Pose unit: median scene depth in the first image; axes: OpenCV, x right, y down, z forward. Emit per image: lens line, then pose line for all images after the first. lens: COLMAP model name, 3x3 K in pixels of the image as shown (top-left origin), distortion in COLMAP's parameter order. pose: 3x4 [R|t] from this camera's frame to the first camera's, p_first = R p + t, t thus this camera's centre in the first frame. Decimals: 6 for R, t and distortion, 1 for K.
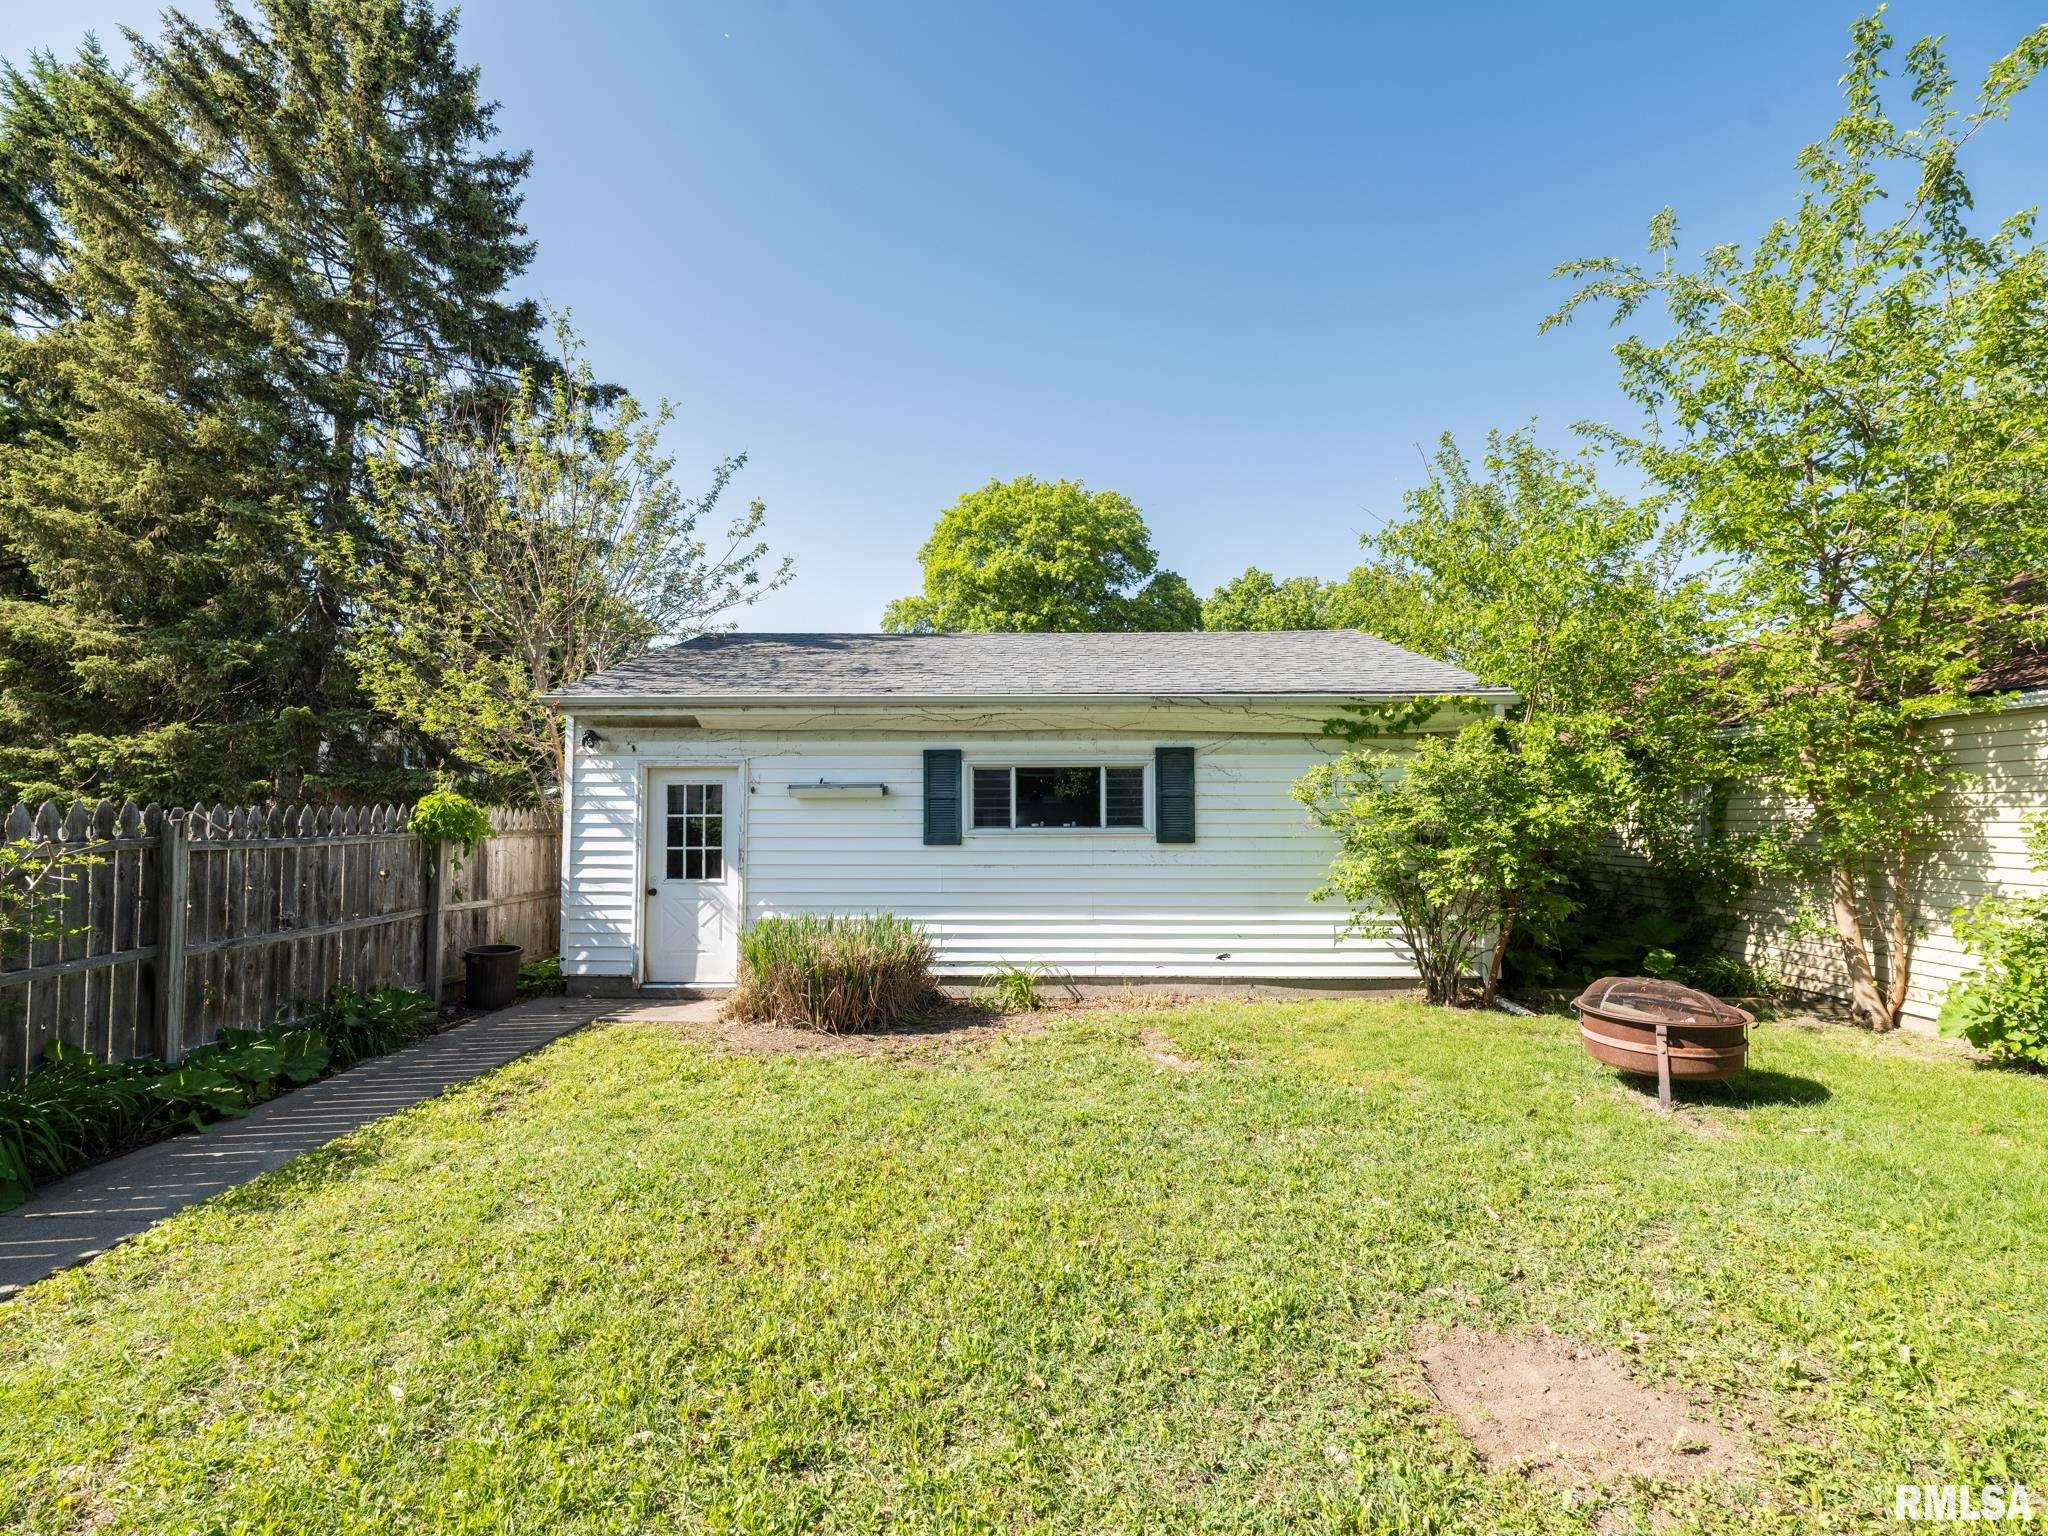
lens RADIAL K [[930.3, 0, 1024.0], [0, 930.3, 768.0], [0, 0, 1]] dist [-0.003102, -0.000047]
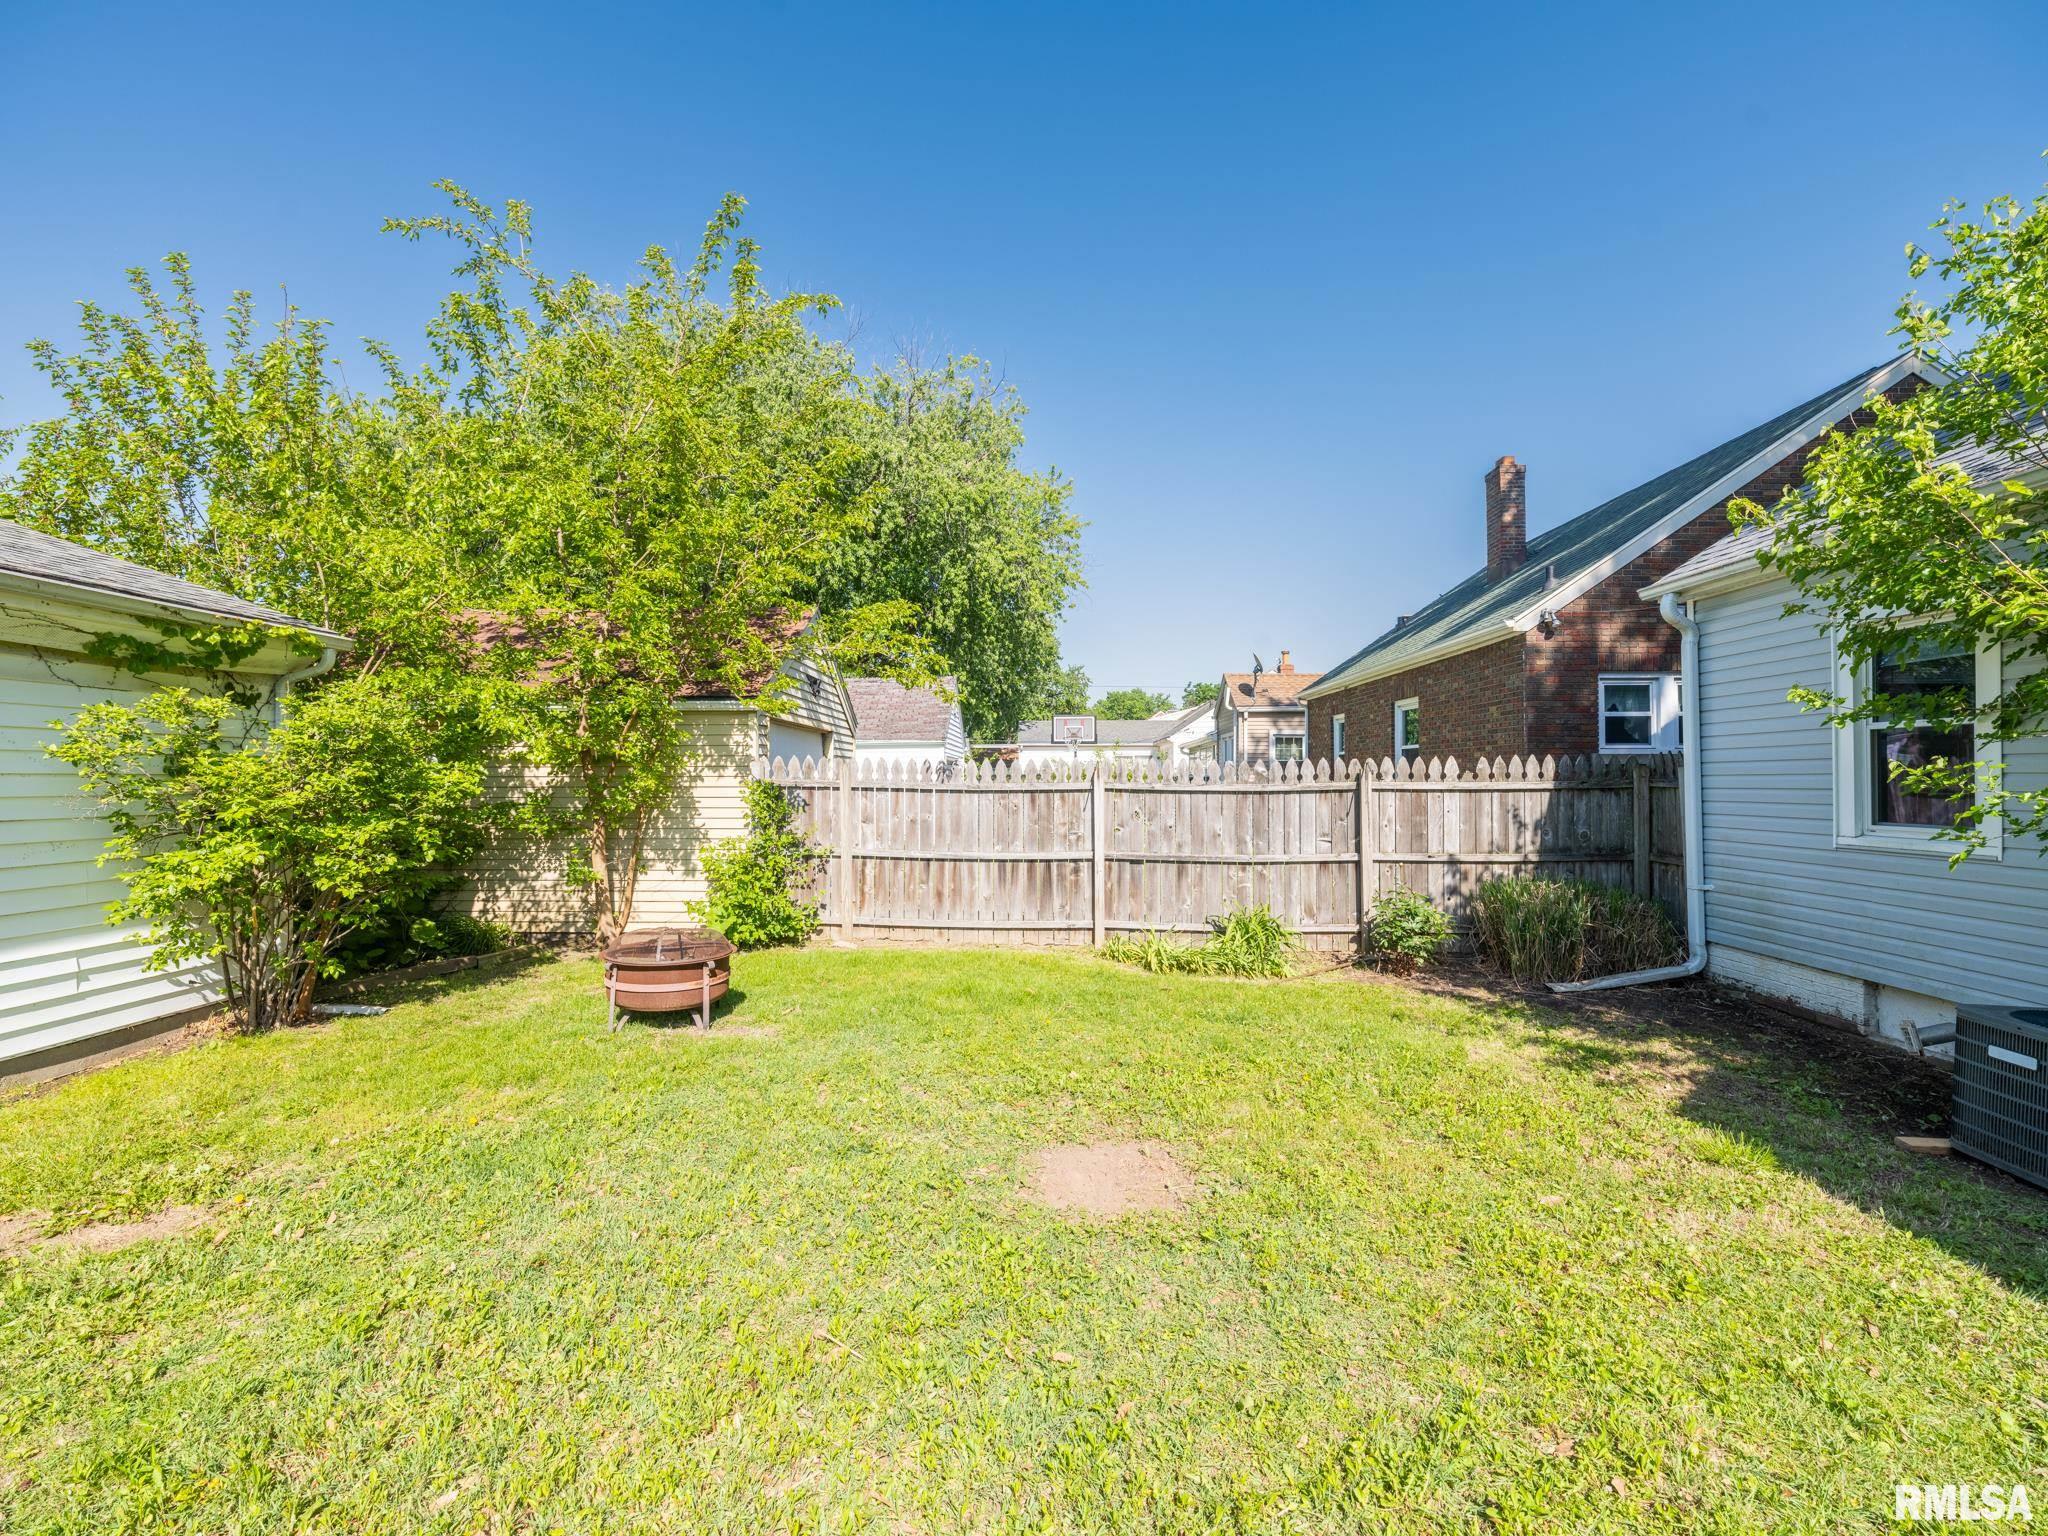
lens RADIAL K [[919.8, 0, 1016.8], [0, 919.8, 766.2], [0, 0, 1]] dist [-0.002832, 0.000142]
pose [[0.020367, 0.015156, 0.999678, -0.277585], [-0.049427, 0.998678, -0.014134, 0.016325], [-0.998570, -0.049123, 0.021089, 0.352650]]
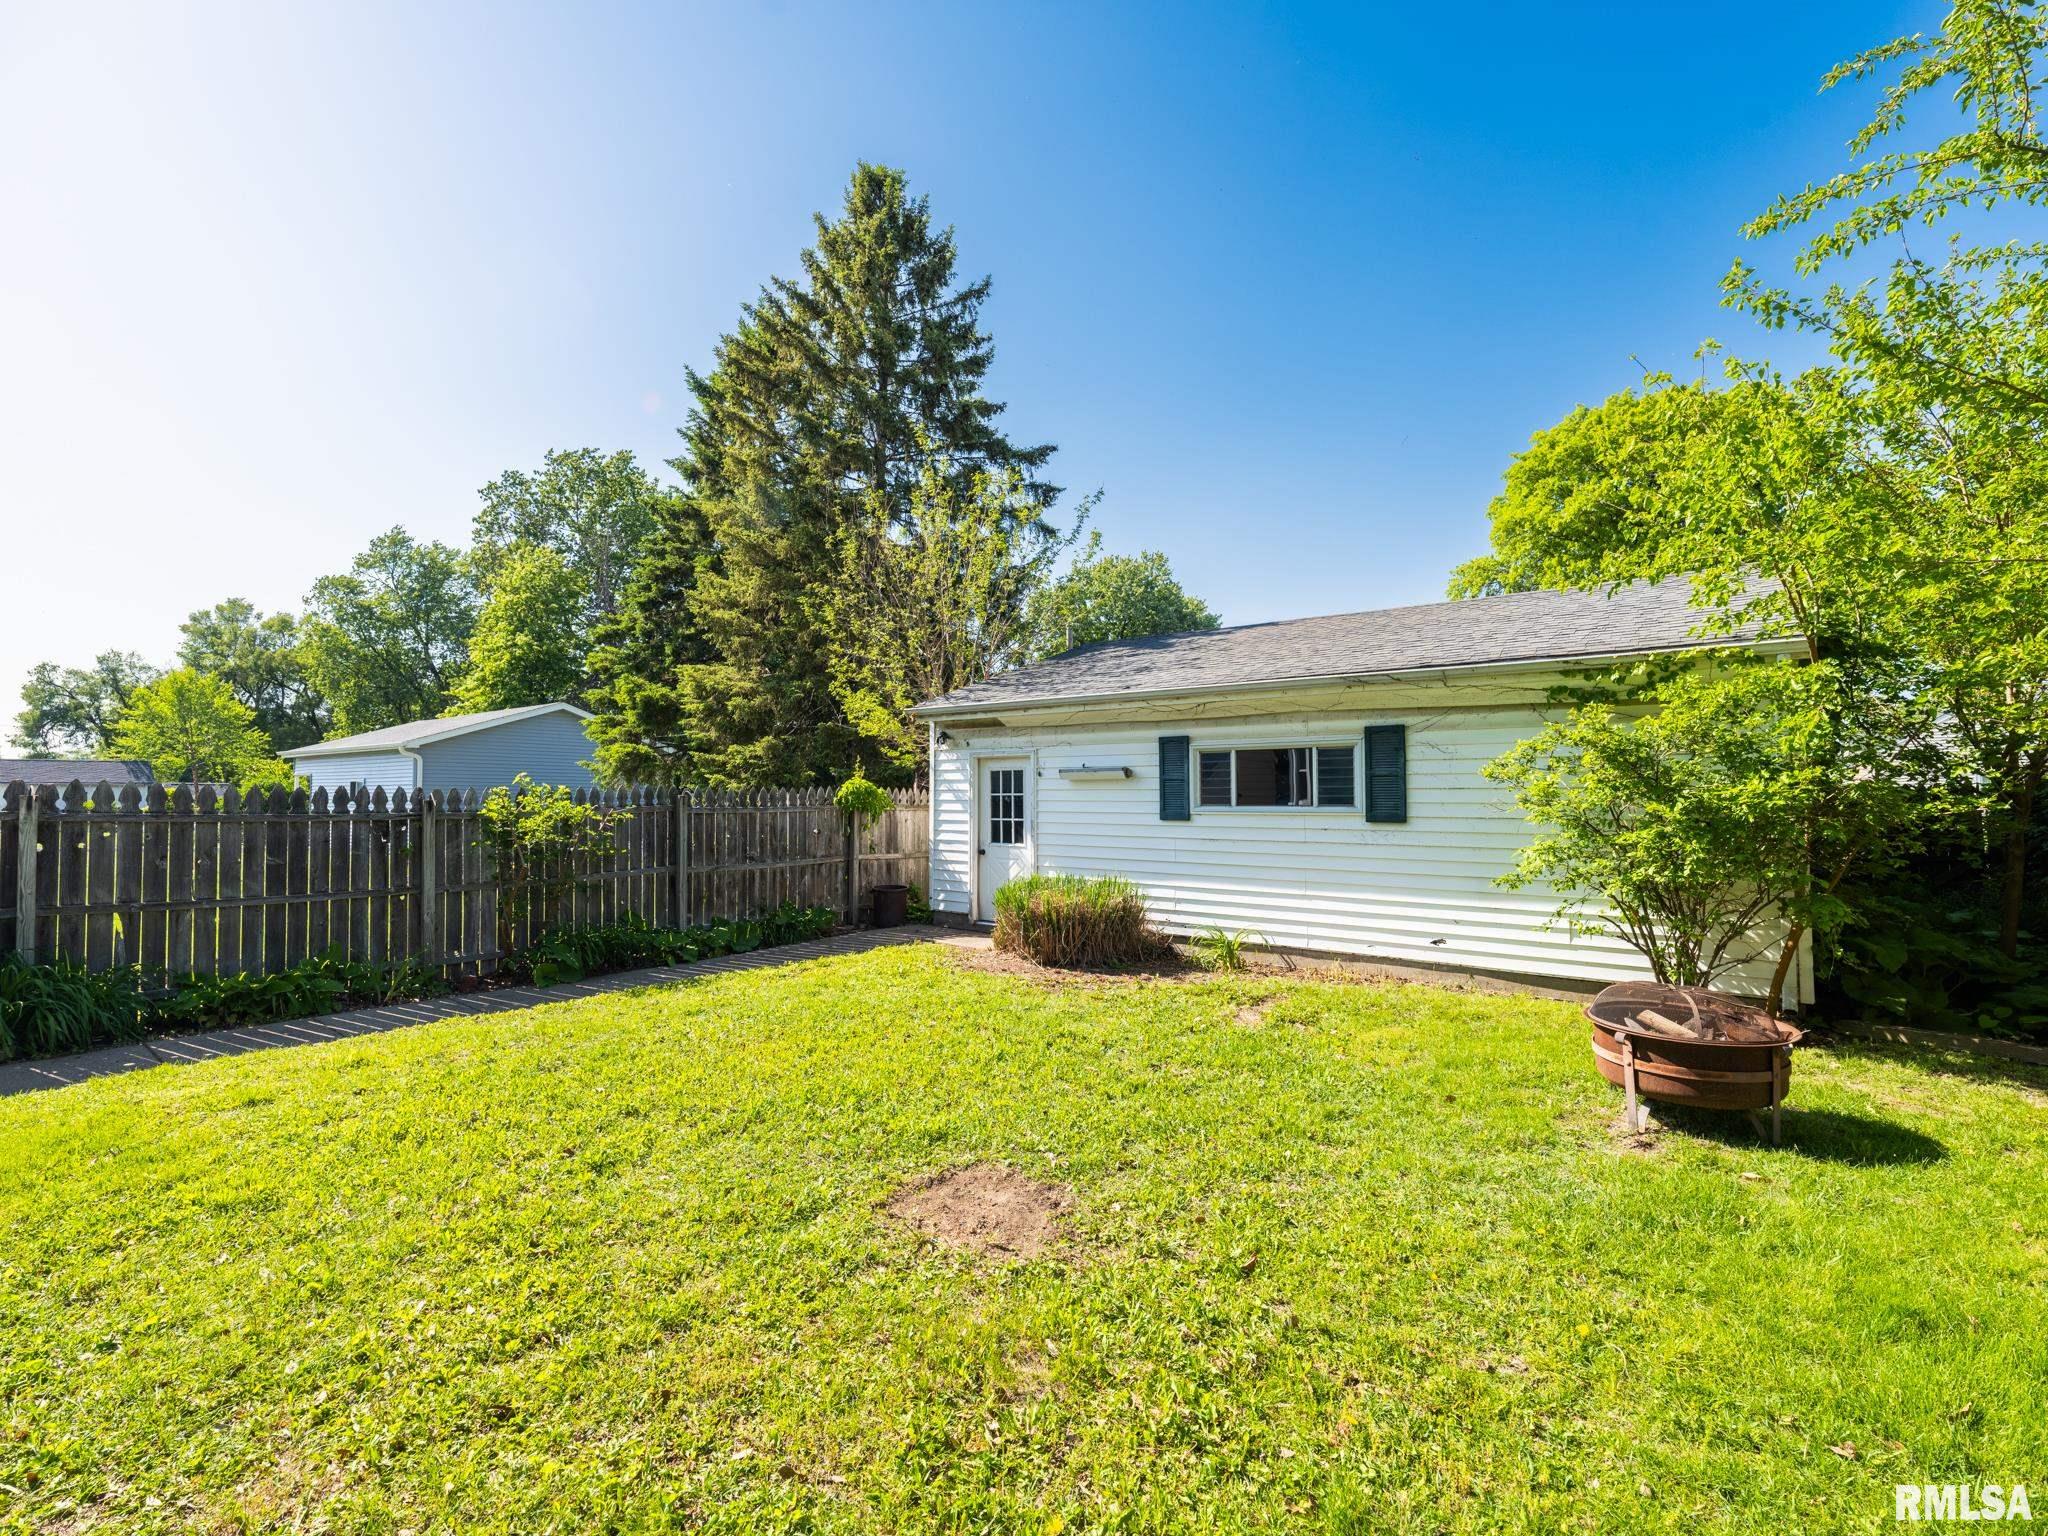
lens RADIAL K [[937.6, 0, 1018.8], [0, 937.6, 764.1], [0, 0, 1]] dist [-0.003133, 0.000524]
pose [[0.794608, -0.018222, -0.606849, 0.456788], [0.027512, 0.999603, 0.006010, 0.001910], [0.606499, -0.021471, 0.794794, -0.024472]]
